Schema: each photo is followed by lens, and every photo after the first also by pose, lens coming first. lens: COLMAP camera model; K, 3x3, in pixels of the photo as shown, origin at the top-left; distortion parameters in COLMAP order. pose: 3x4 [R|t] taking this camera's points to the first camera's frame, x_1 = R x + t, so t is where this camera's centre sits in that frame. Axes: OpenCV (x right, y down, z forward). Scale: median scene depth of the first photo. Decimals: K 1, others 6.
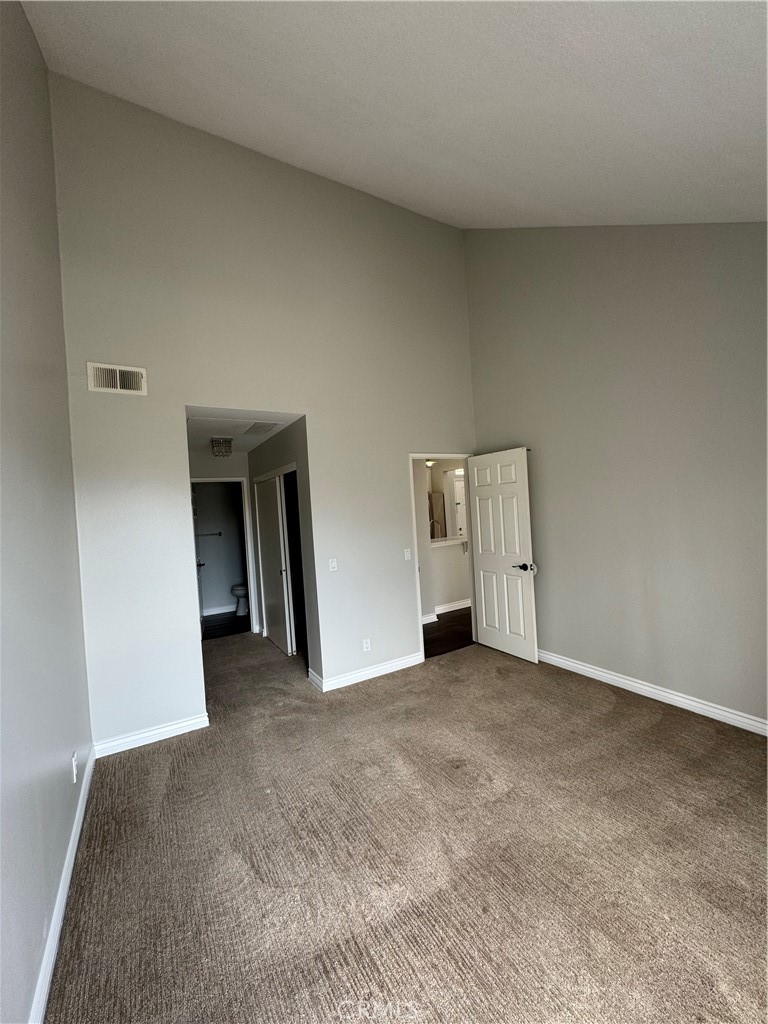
lens RADIAL K [[409.2, 0, 384.0], [0, 409.2, 512.0], [0, 0, 1]] dist [0.000305, 0.000117]
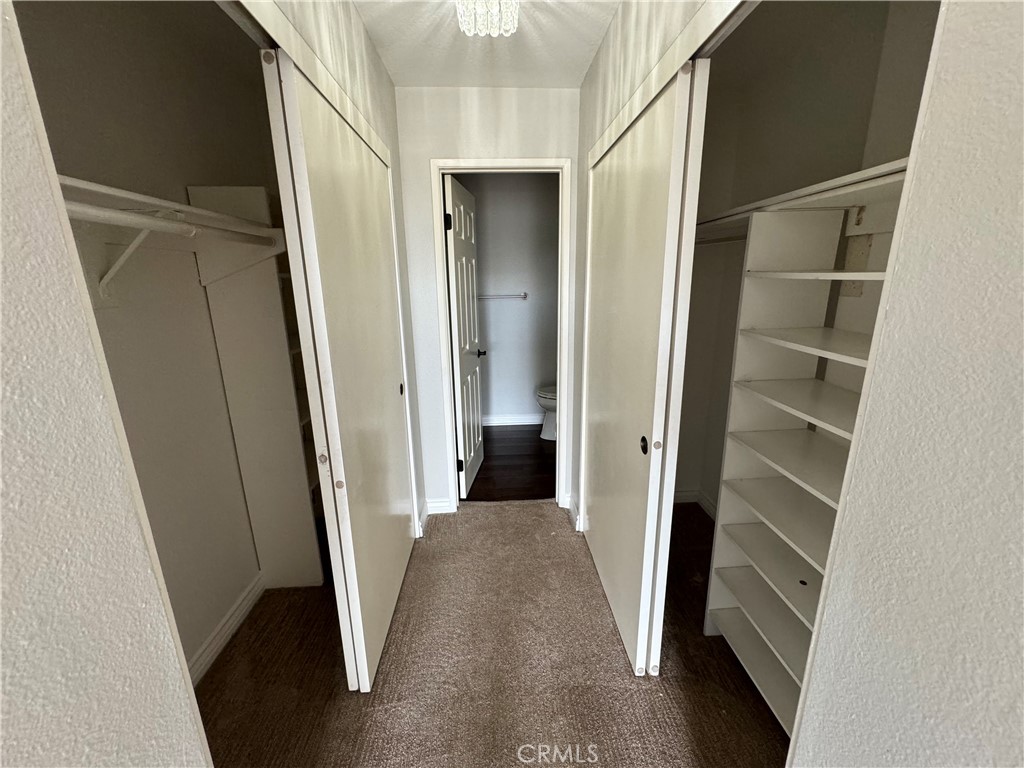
lens RADIAL K [[409.2, 0, 512.0], [0, 409.2, 384.0], [0, 0, 1]] dist [0.000305, 0.000117]
pose [[0.883774, 0.163983, -0.438238, -0.175490], [-0.044597, 0.961836, 0.269969, 0.021591], [0.465783, -0.219048, 0.857359, 0.578692]]
